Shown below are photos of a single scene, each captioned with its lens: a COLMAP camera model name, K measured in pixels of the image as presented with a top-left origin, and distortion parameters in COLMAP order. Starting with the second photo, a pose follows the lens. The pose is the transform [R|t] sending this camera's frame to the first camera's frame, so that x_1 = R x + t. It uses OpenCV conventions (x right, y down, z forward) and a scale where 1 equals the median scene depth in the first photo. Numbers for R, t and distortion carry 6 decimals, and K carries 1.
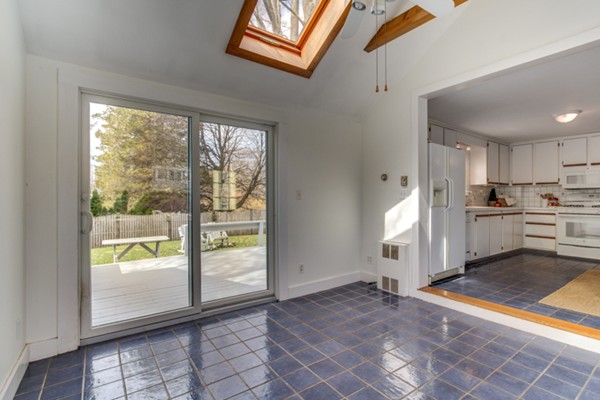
lens RADIAL K [[308.8, 0, 300.0], [0, 308.8, 200.0], [0, 0, 1]] dist [-0.004097, -0.000856]
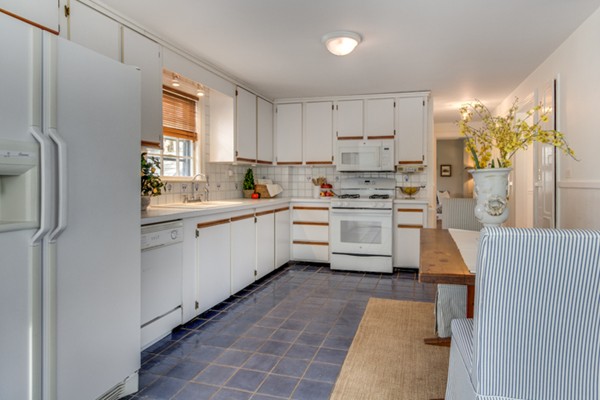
lens RADIAL K [[393.3, 0, 296.0], [0, 393.3, 192.9], [0, 0, 1]] dist [-0.013934, -0.000446]
pose [[0.825542, -0.017253, 0.564077, 0.280498], [-0.000278, 0.999520, 0.030978, -0.015370], [-0.564341, -0.025730, 0.825141, 0.324445]]
